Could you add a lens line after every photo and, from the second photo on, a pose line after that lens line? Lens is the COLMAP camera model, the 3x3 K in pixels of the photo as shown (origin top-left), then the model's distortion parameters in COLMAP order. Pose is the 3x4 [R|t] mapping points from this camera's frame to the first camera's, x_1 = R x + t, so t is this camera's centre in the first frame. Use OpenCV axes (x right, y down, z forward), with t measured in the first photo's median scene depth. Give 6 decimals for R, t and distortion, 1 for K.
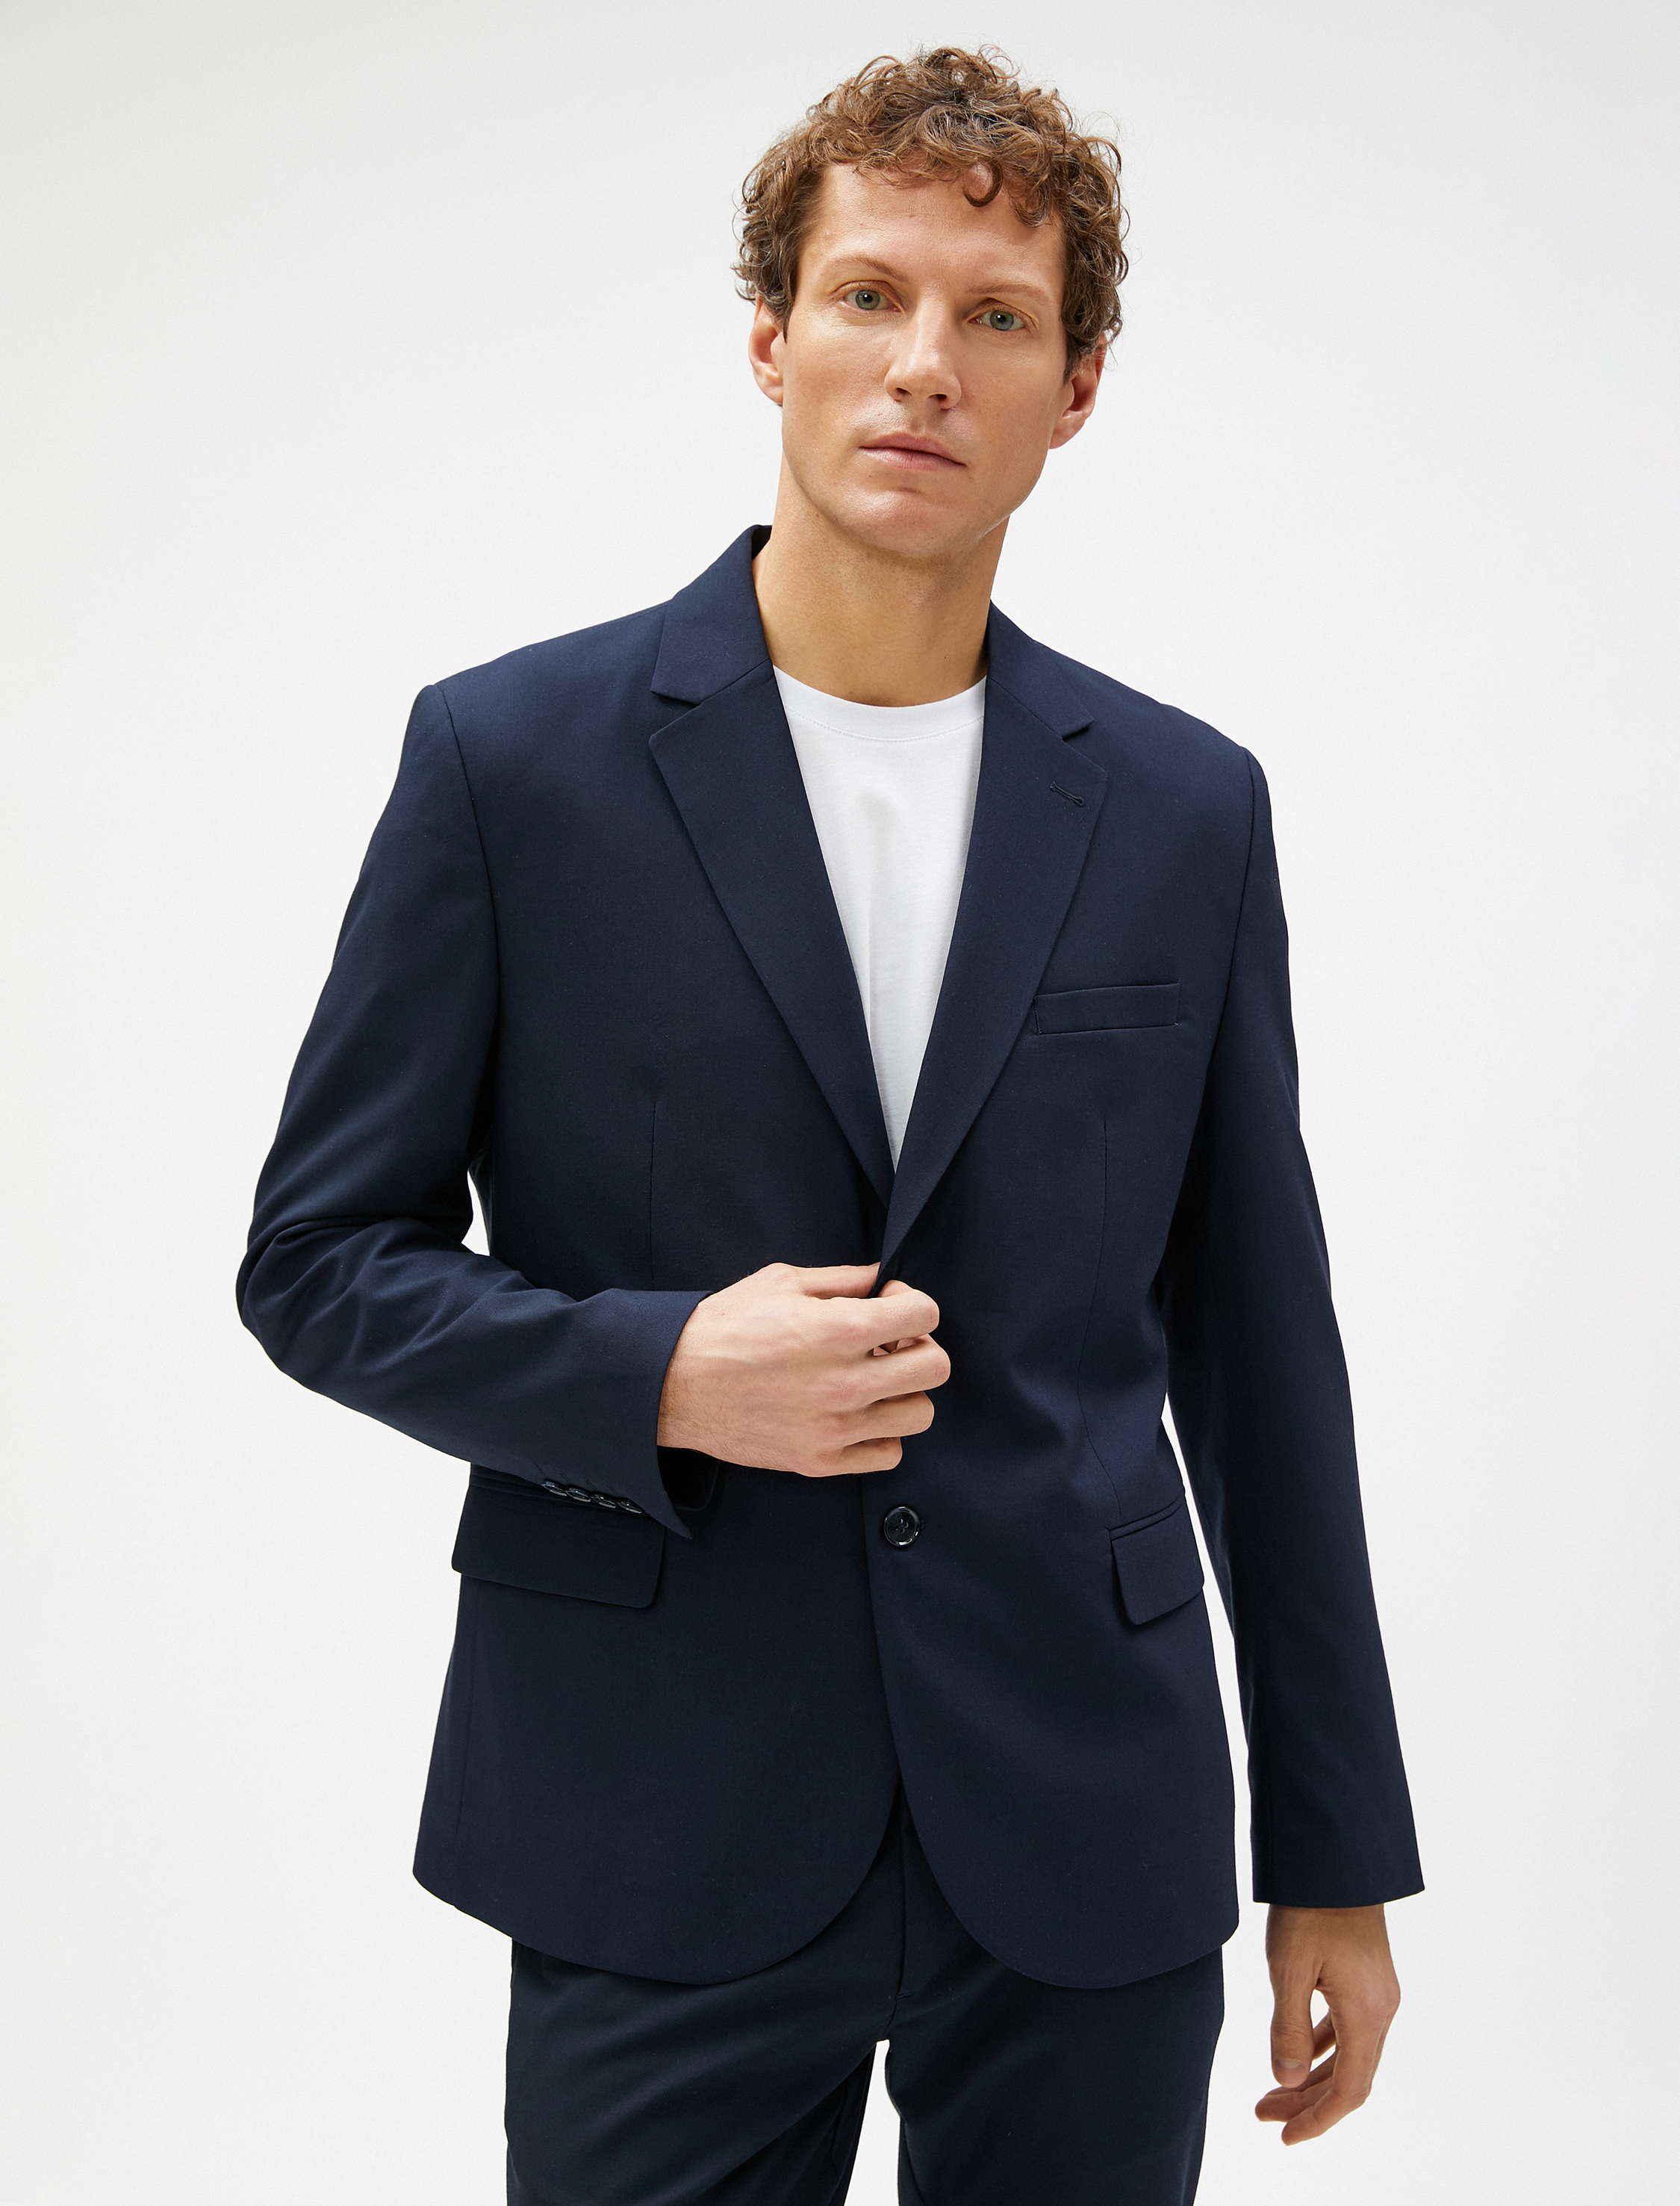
lens RADIAL K [[4547.0, 0, 840.0], [0, 4547.0, 1103.0], [0, 0, 1]] dist [-0.006158, -0.218467]
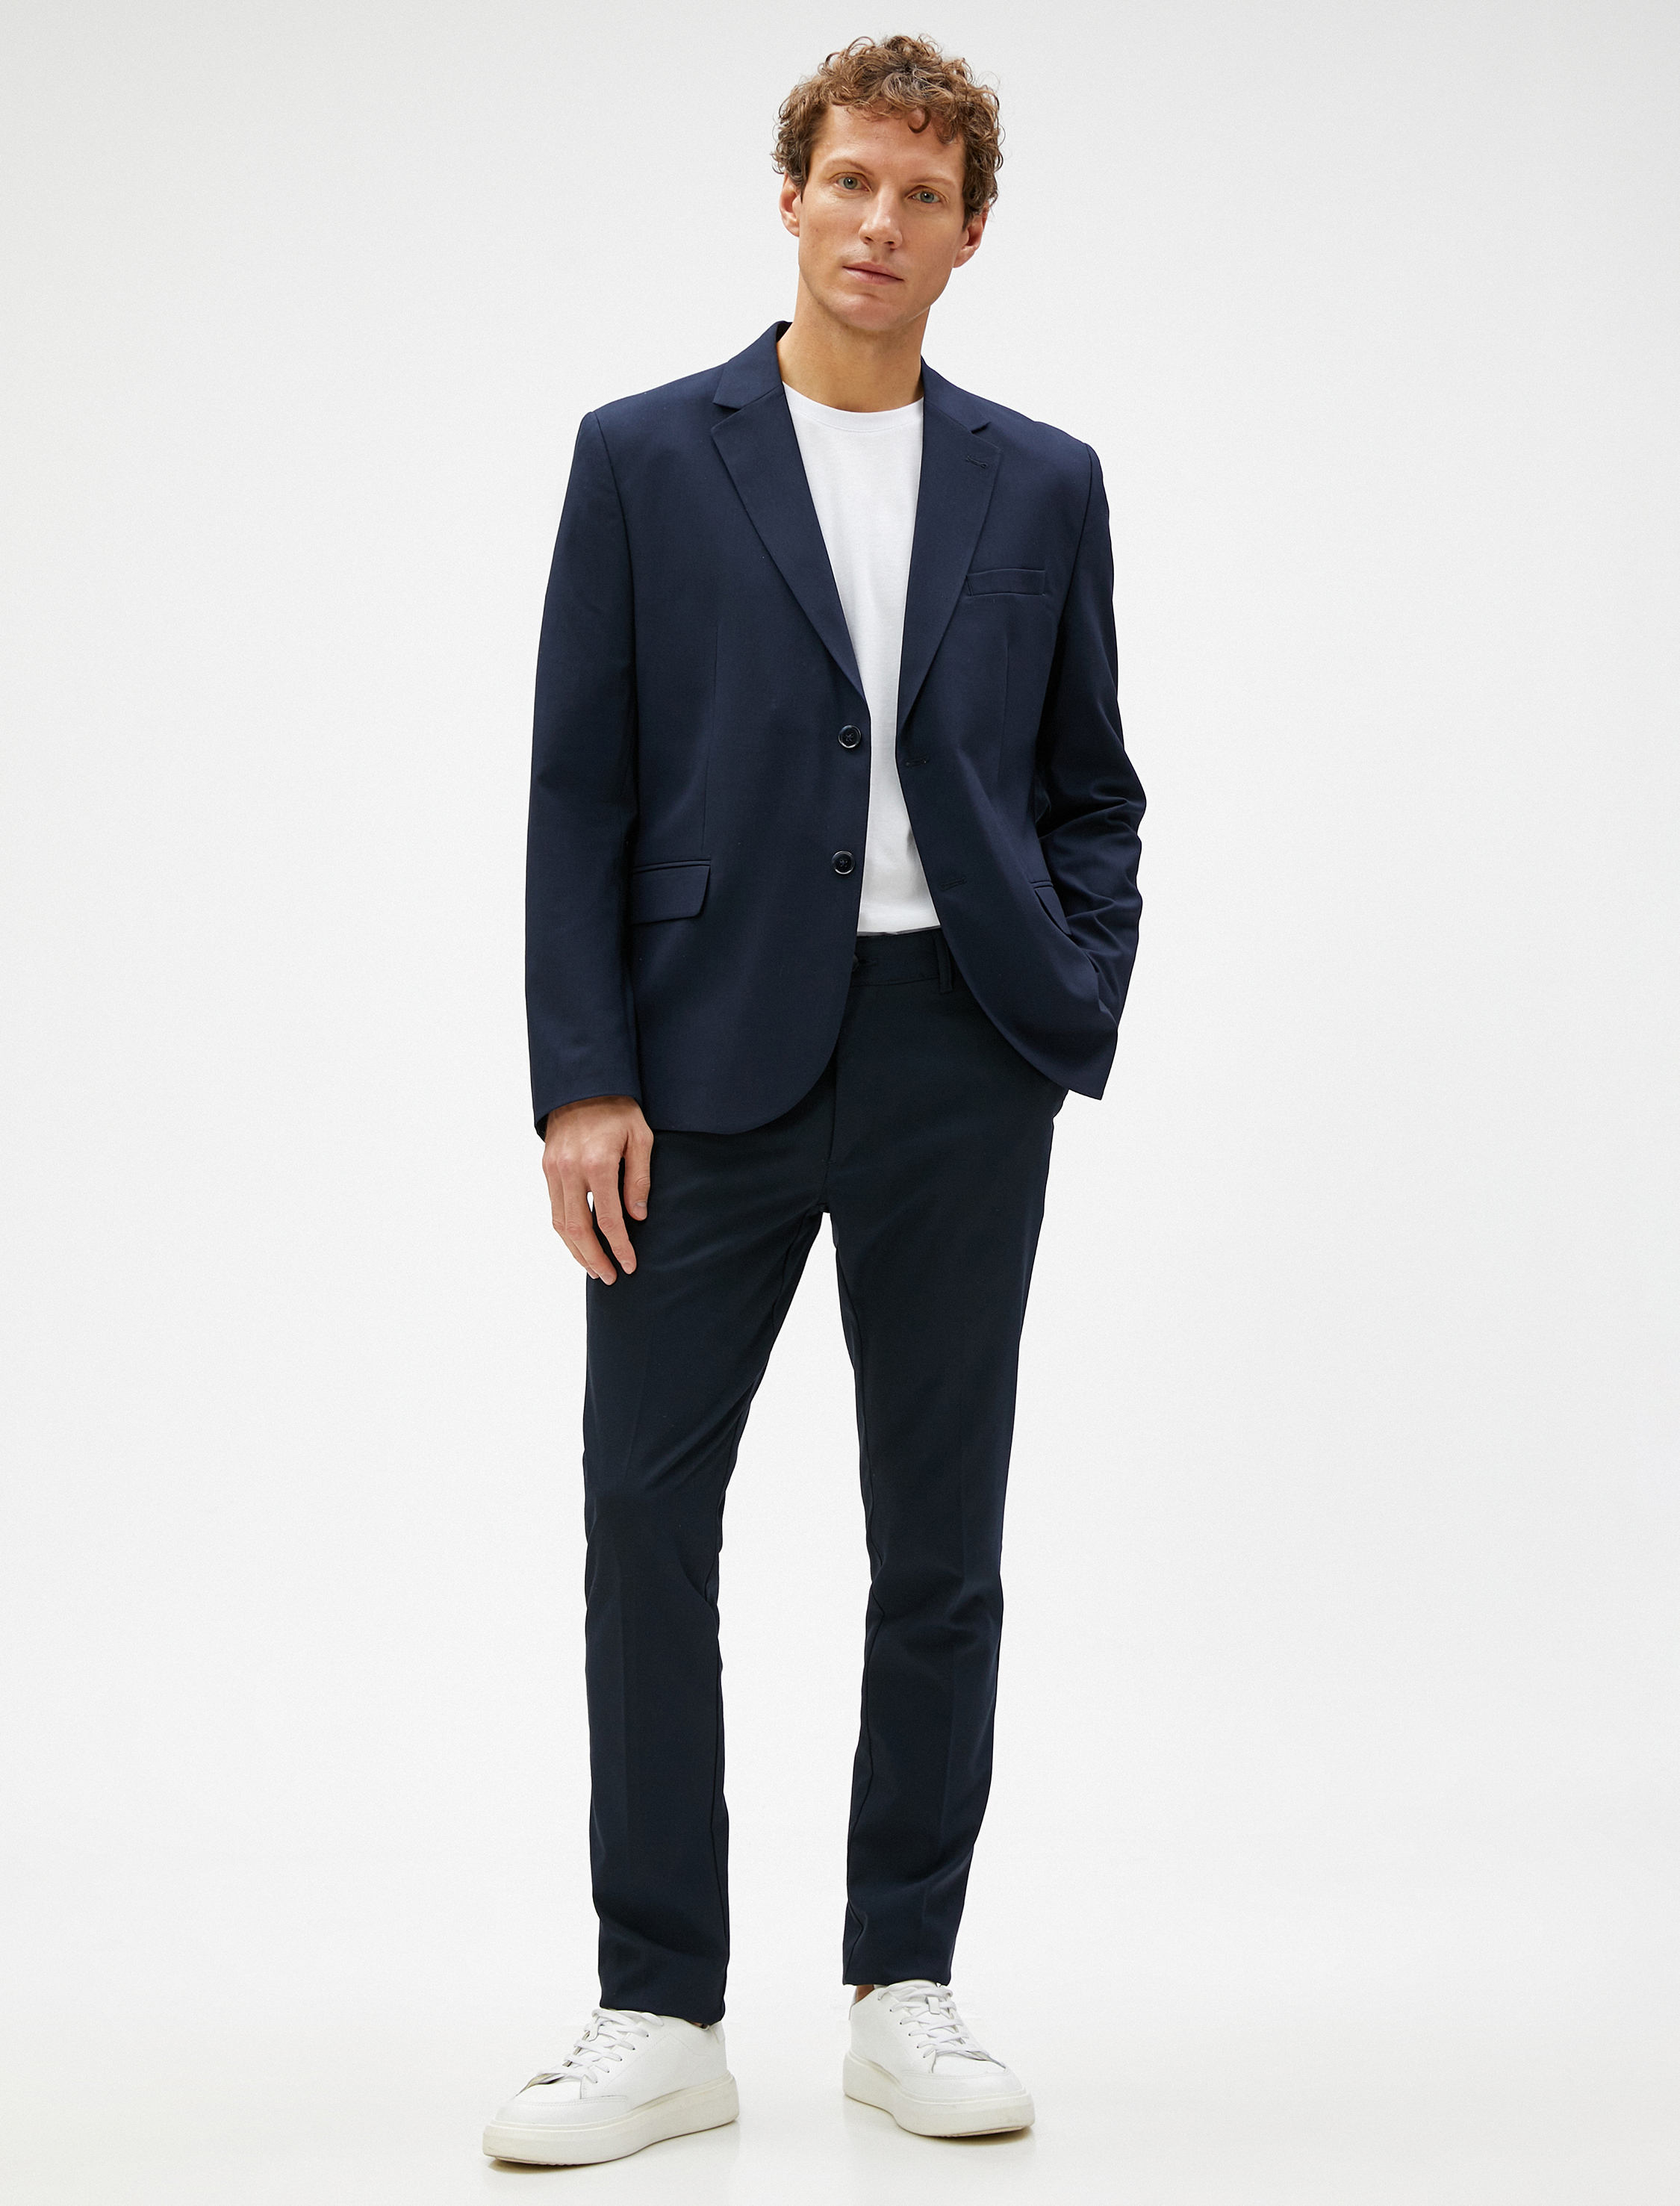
lens RADIAL K [[4547.0, 0, 840.0], [0, 4547.0, 1103.0], [0, 0, 1]] dist [-0.006158, -0.218467]
pose [[0.999429, 0.030330, 0.014872, -0.012781], [-0.031431, 0.996267, 0.080404, 0.033284], [-0.012378, -0.080826, 0.996651, -0.743419]]
